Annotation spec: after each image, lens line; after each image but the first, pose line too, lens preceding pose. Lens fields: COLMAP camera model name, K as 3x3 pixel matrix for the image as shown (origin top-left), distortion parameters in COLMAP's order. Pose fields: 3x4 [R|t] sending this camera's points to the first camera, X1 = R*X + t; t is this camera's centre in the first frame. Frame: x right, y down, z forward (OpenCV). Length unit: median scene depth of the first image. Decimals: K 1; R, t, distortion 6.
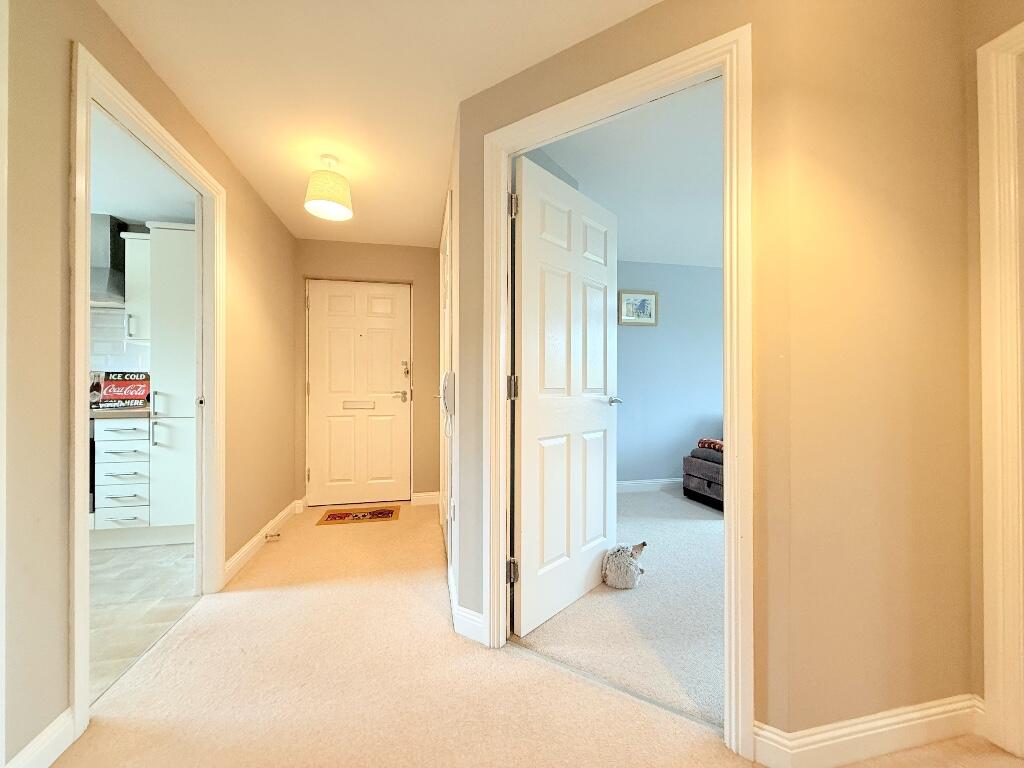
lens RADIAL K [[411.7, 0, 509.6], [0, 411.7, 385.1], [0, 0, 1]] dist [0.000475, 0.000229]
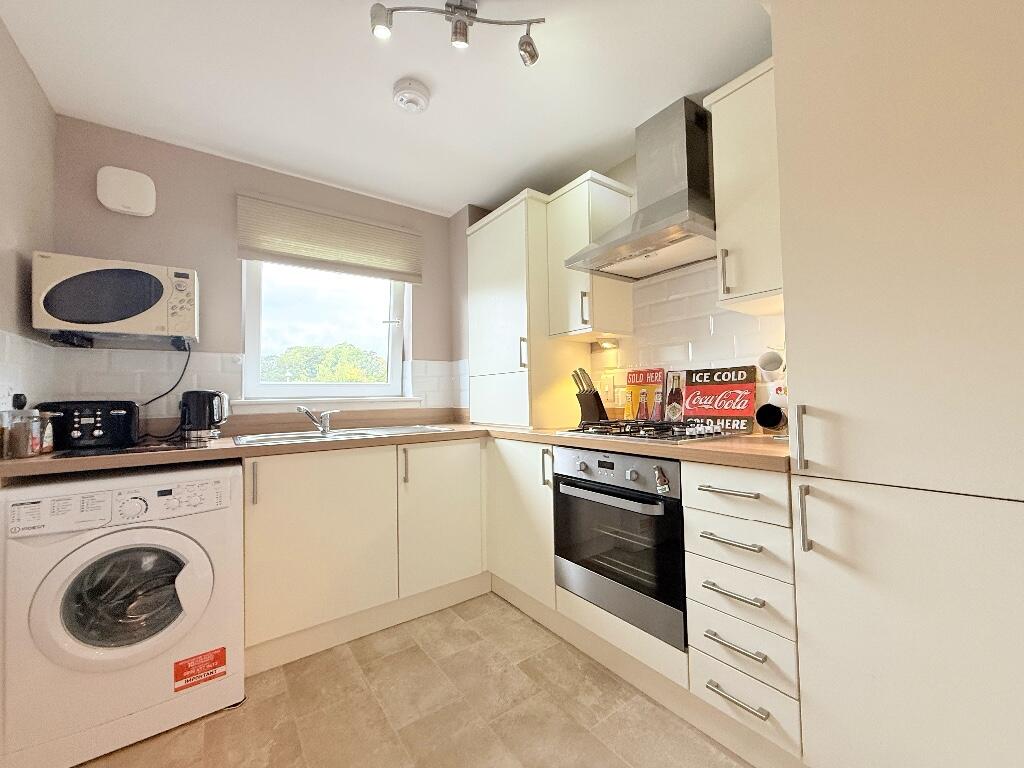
lens RADIAL K [[411.7, 0, 508.1], [0, 411.7, 379.0], [0, 0, 1]] dist [0.000475, 0.000229]
pose [[0.405117, -0.047831, -0.913013, -0.534897], [0.020545, 0.998855, -0.043212, 0.001154], [0.914034, -0.001252, 0.405635, 0.513954]]
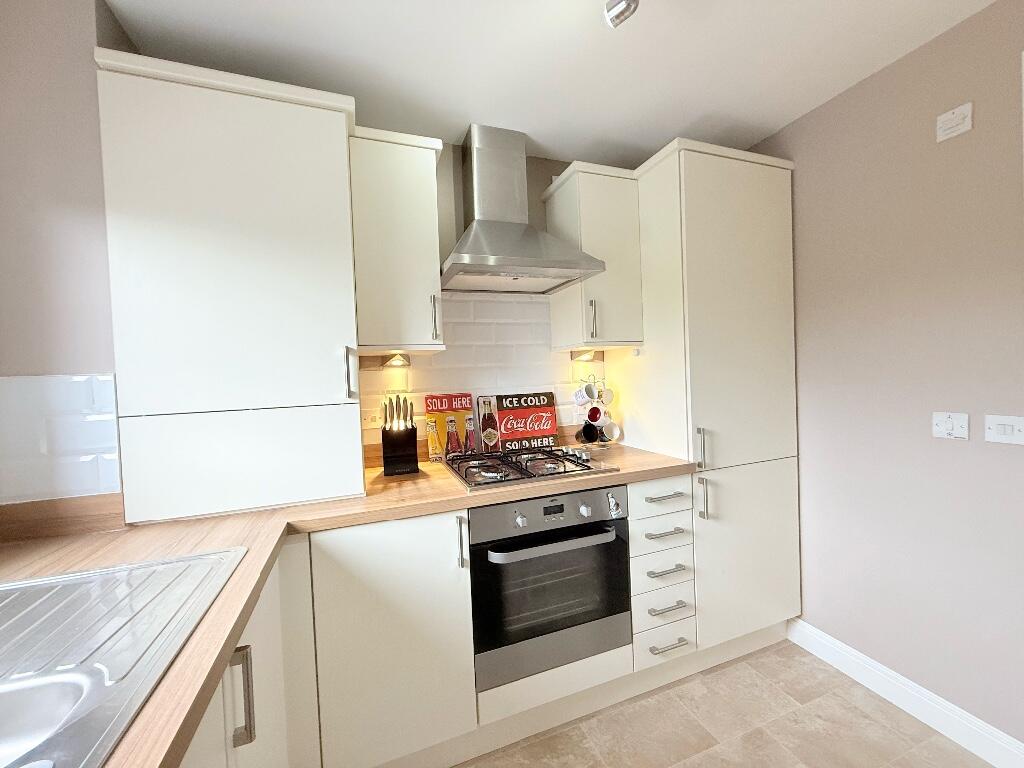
lens RADIAL K [[411.7, 0, 512.7], [0, 411.7, 381.2], [0, 0, 1]] dist [0.000475, 0.000229]
pose [[0.987465, -0.040744, 0.152491, -1.052035], [0.037832, 0.999043, 0.021950, -0.066552], [-0.153240, -0.015905, 0.988061, 0.386598]]
